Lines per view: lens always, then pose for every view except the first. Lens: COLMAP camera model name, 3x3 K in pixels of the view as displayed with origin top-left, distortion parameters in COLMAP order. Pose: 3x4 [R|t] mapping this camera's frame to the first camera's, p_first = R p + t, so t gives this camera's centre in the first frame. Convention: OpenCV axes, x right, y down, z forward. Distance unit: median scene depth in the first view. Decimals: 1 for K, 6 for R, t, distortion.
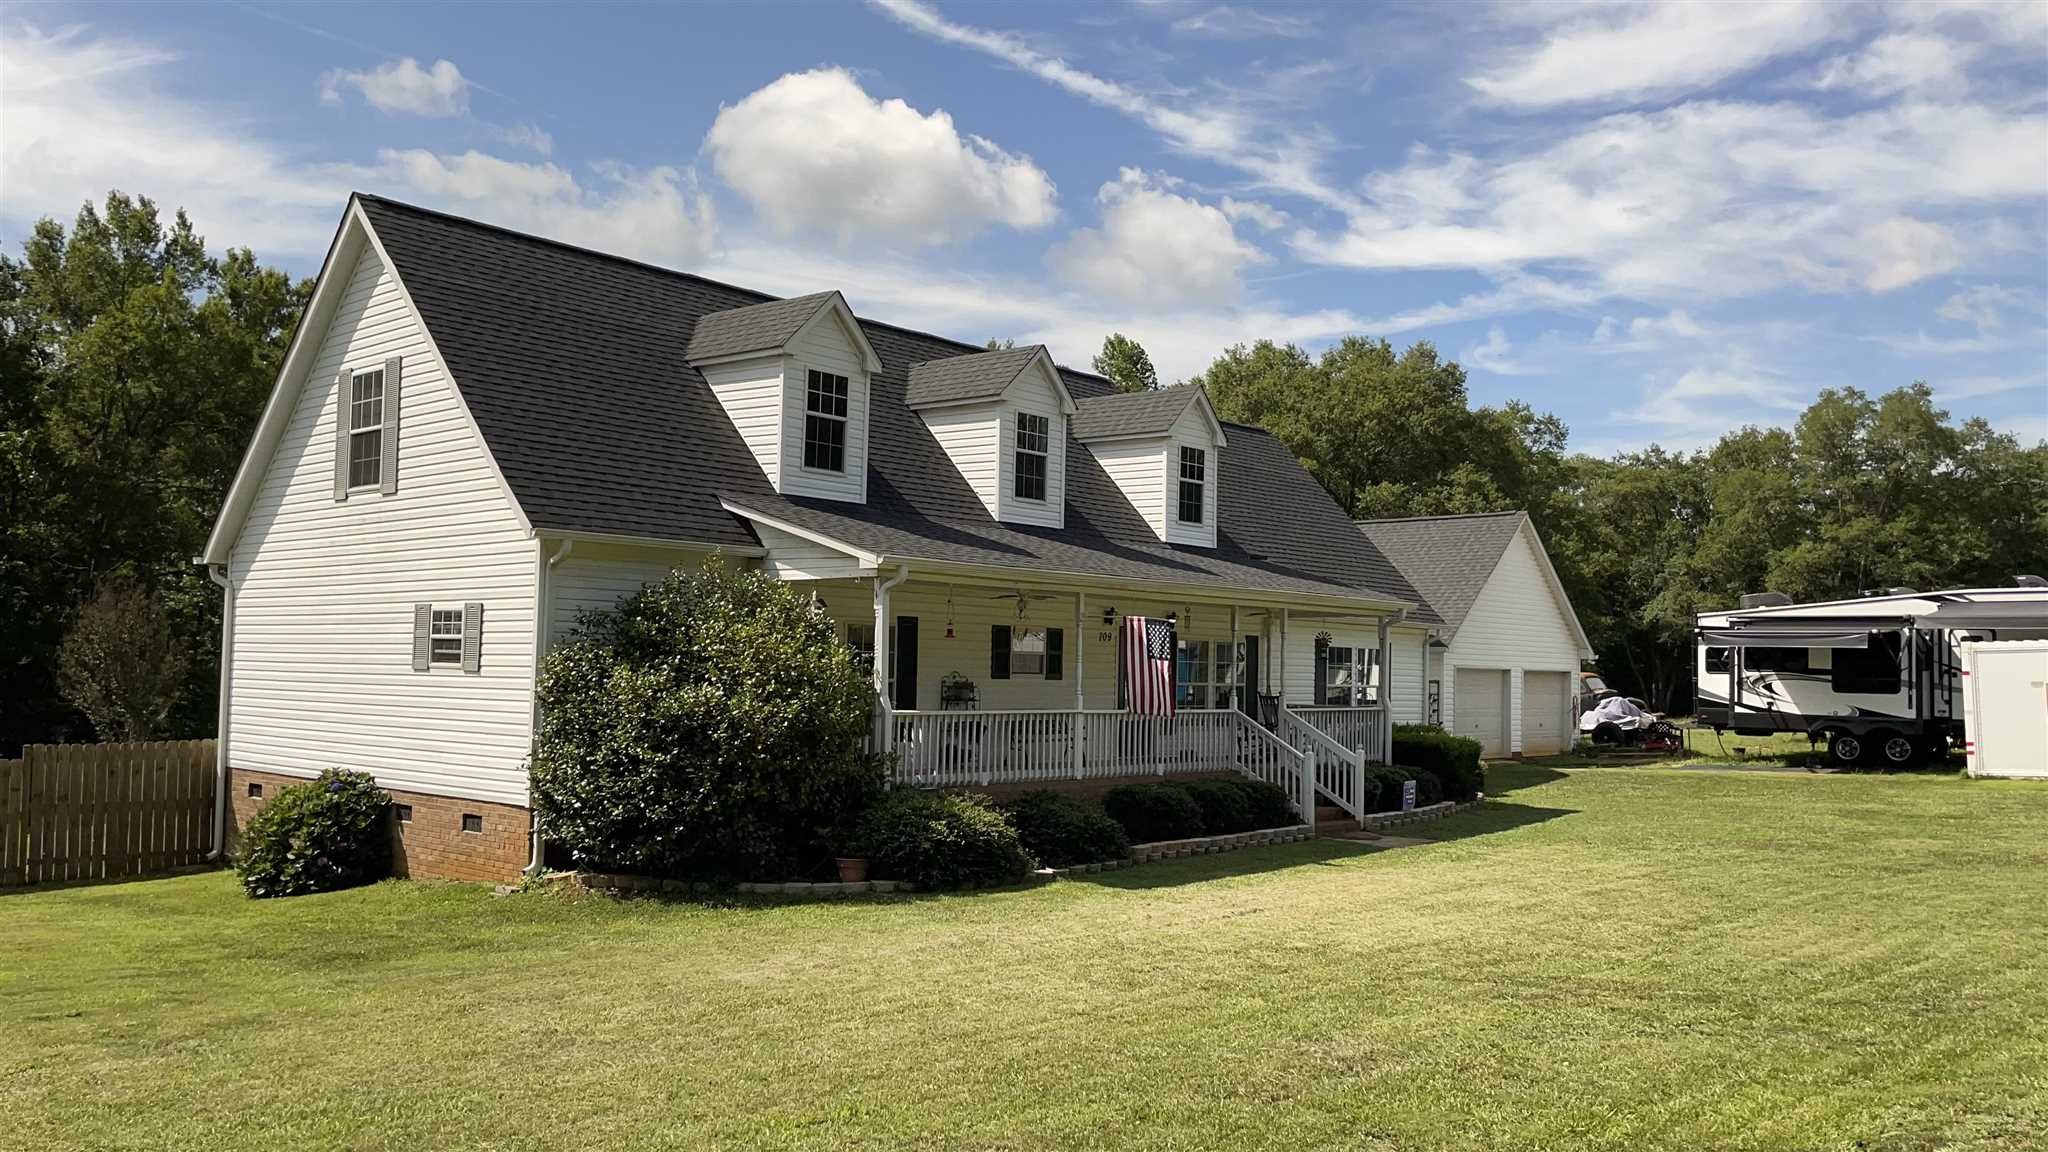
lens RADIAL K [[1584.2, 0, 1020.8], [0, 1584.2, 592.5], [0, 0, 1]] dist [0.067182, 0.012334]
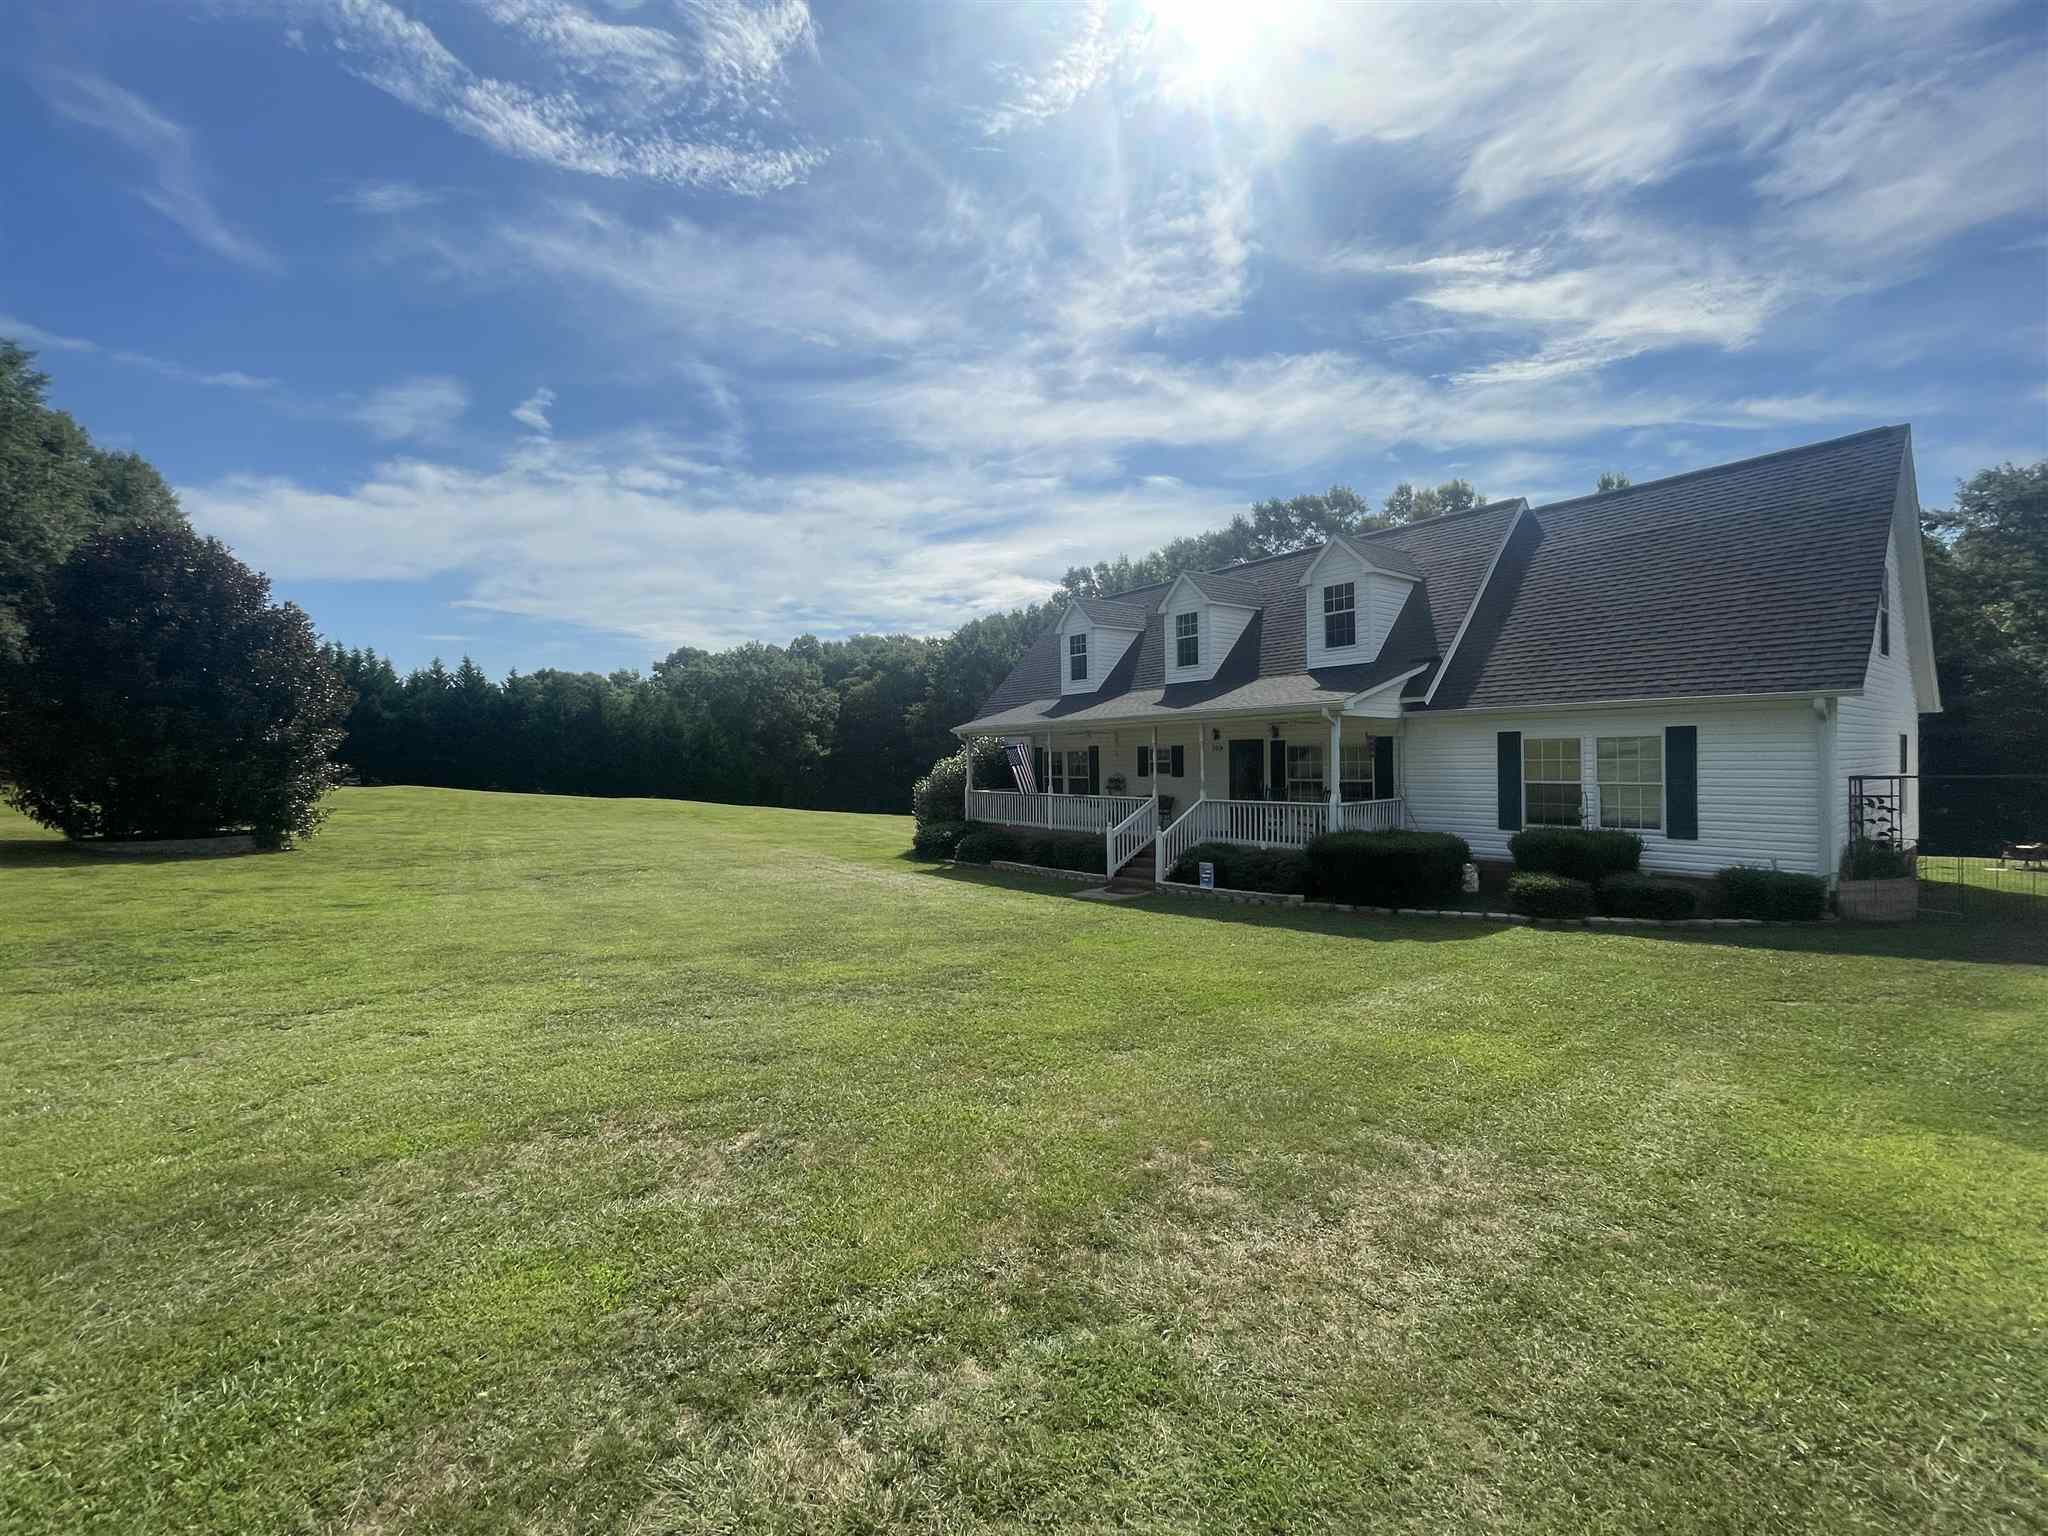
lens RADIAL K [[822.3, 0, 1027.6], [0, 822.3, 767.9], [0, 0, 1]] dist [-0.000052, -0.000087]
pose [[-0.192828, -0.020294, -0.981023, 0.812502], [0.039657, 0.998808, -0.028457, 0.058800], [0.980431, -0.044392, -0.191794, 0.944932]]
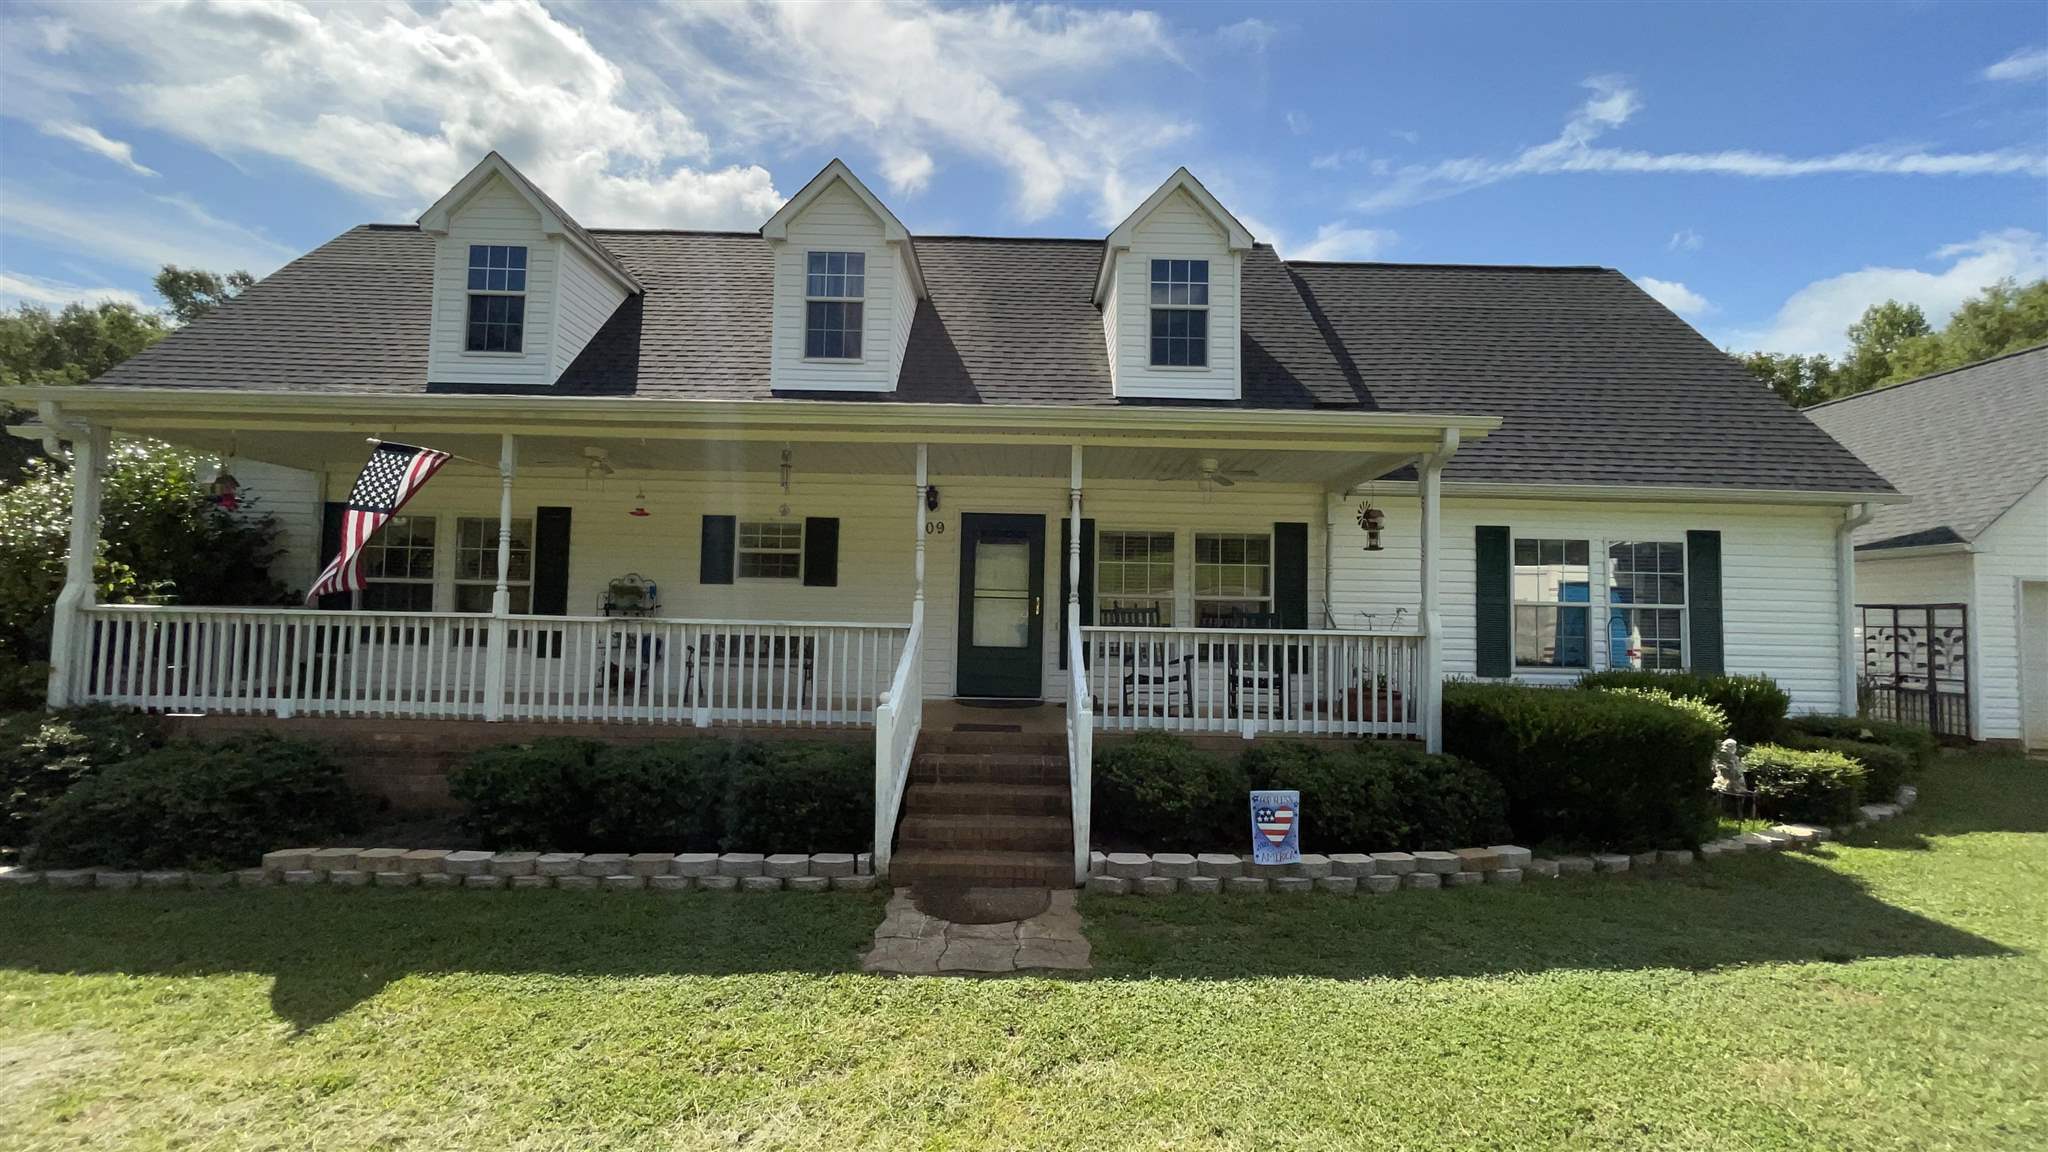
lens RADIAL K [[832.2, 0, 1028.4], [0, 832.2, 577.2], [0, 0, 1]] dist [-0.008127, -0.000061]
pose [[0.659280, -0.051614, -0.750124, 0.350002], [0.025310, 0.998599, -0.046467, 0.066313], [0.751472, 0.011649, 0.659662, 0.764162]]
